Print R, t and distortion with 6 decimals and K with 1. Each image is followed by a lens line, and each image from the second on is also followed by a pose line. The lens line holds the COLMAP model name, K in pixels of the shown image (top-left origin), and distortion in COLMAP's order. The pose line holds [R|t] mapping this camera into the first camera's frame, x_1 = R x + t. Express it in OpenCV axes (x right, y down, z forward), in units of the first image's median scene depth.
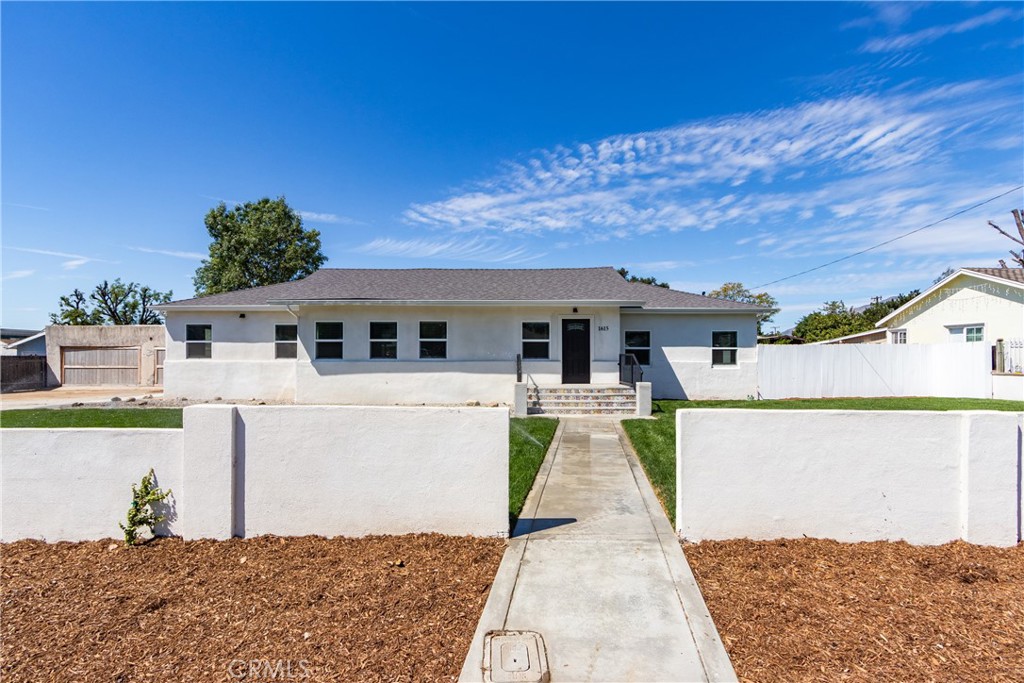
lens RADIAL K [[502.9, 0, 508.6], [0, 502.9, 347.4], [0, 0, 1]] dist [0.018053, -0.000794]
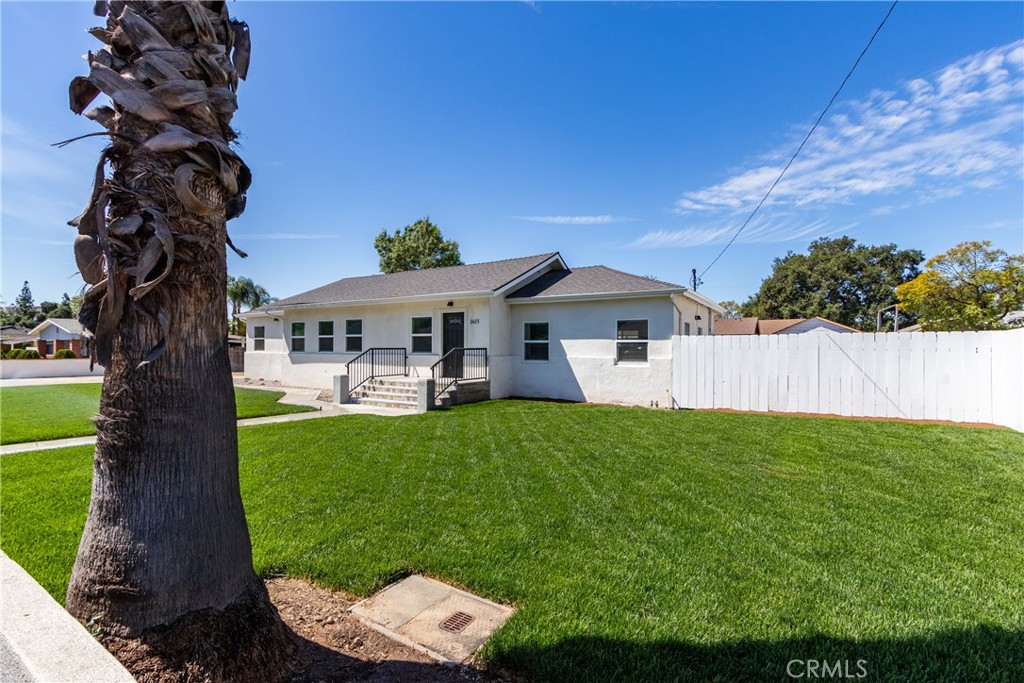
lens RADIAL K [[480.2, 0, 504.4], [0, 480.2, 341.3], [0, 0, 1]] dist [0.001178, -0.000477]
pose [[0.835259, -0.004950, -0.549834, 0.617335], [0.009383, 0.999942, 0.005252, -0.003360], [0.549776, -0.009546, 0.835258, 0.221904]]
